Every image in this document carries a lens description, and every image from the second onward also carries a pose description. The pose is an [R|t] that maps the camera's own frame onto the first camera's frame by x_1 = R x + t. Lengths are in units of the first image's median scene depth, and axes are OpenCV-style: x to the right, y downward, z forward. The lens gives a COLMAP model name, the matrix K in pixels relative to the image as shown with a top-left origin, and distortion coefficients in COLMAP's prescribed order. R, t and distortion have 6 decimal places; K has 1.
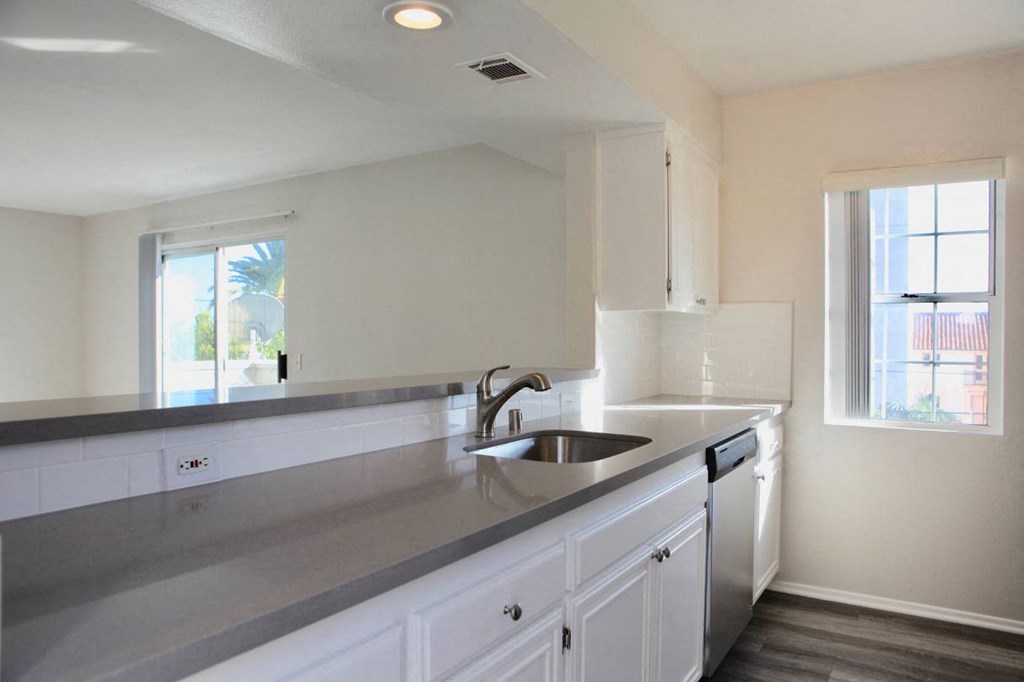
lens RADIAL K [[703.7, 0, 511.0], [0, 703.7, 336.1], [0, 0, 1]] dist [-0.097302, 0.050638]
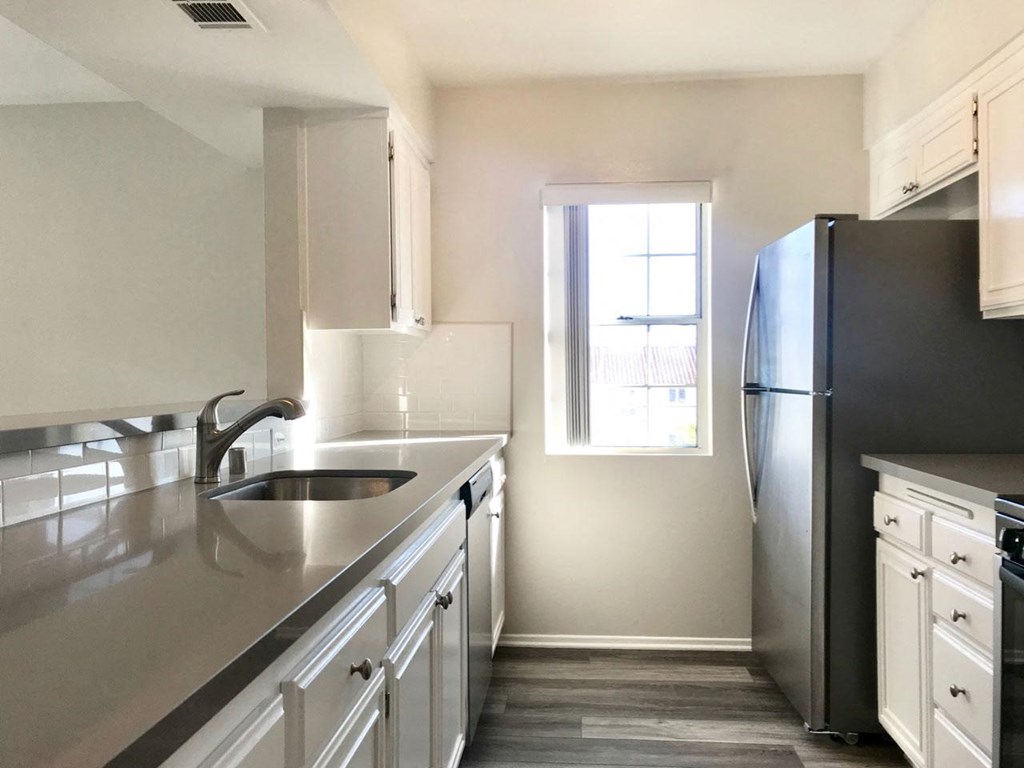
lens RADIAL K [[848.0, 0, 521.8], [0, 848.0, 365.8], [0, 0, 1]] dist [0.022502, -0.020712]
pose [[0.885199, -0.008161, 0.465142, -0.119421], [0.013126, 0.999886, -0.007437, 0.017938], [-0.465028, 0.012689, 0.885205, 0.004970]]
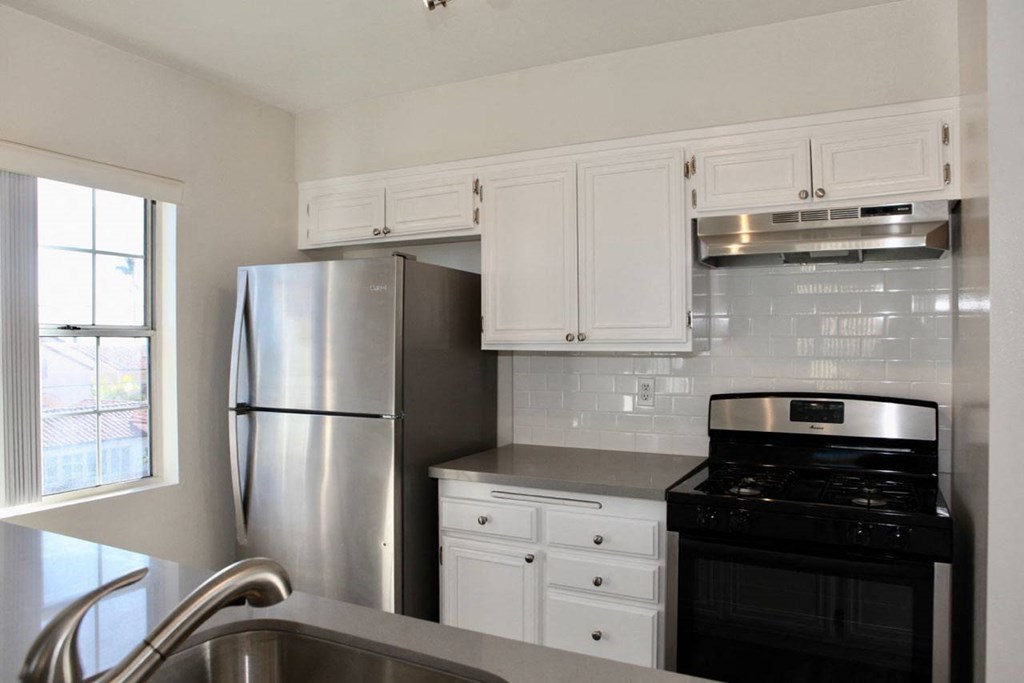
lens RADIAL K [[703.7, 0, 512.0], [0, 703.7, 341.9], [0, 0, 1]] dist [-0.097302, 0.050638]
pose [[-0.068251, -0.007390, 0.997641, -0.238274], [0.005885, 0.999952, 0.007810, -0.051280], [-0.997651, 0.006404, -0.068204, 0.623644]]
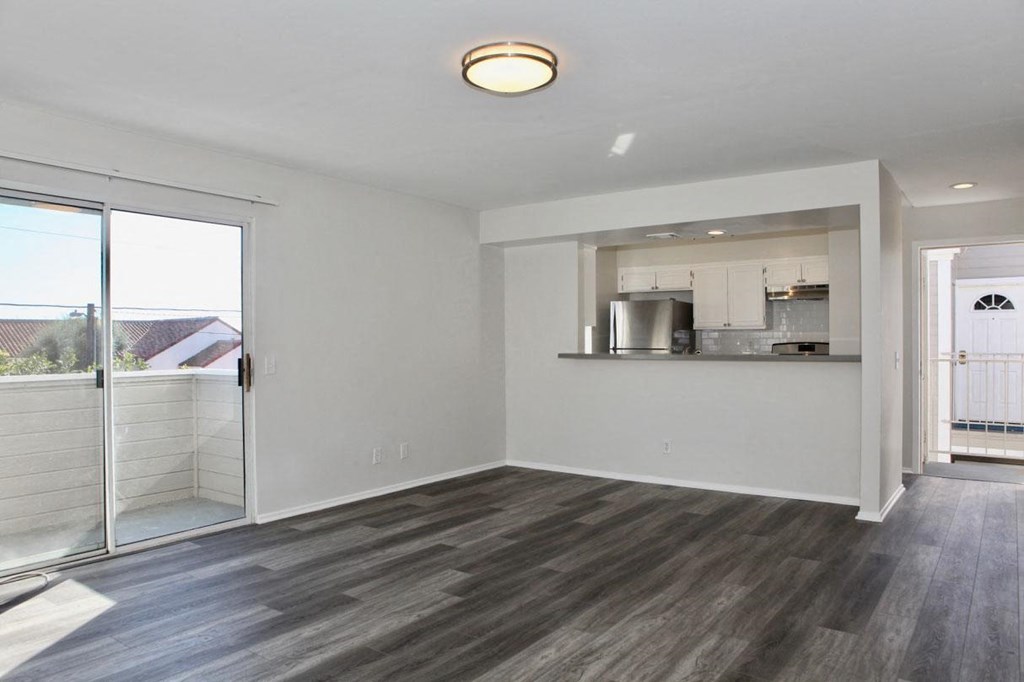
lens RADIAL K [[703.7, 0, 509.0], [0, 703.7, 340.1], [0, 0, 1]] dist [-0.097302, 0.050638]
pose [[0.085909, -0.011042, 0.996242, -2.213911], [0.008121, 0.999913, 0.010382, -0.023363], [-0.996270, 0.007199, 0.085991, 1.115519]]
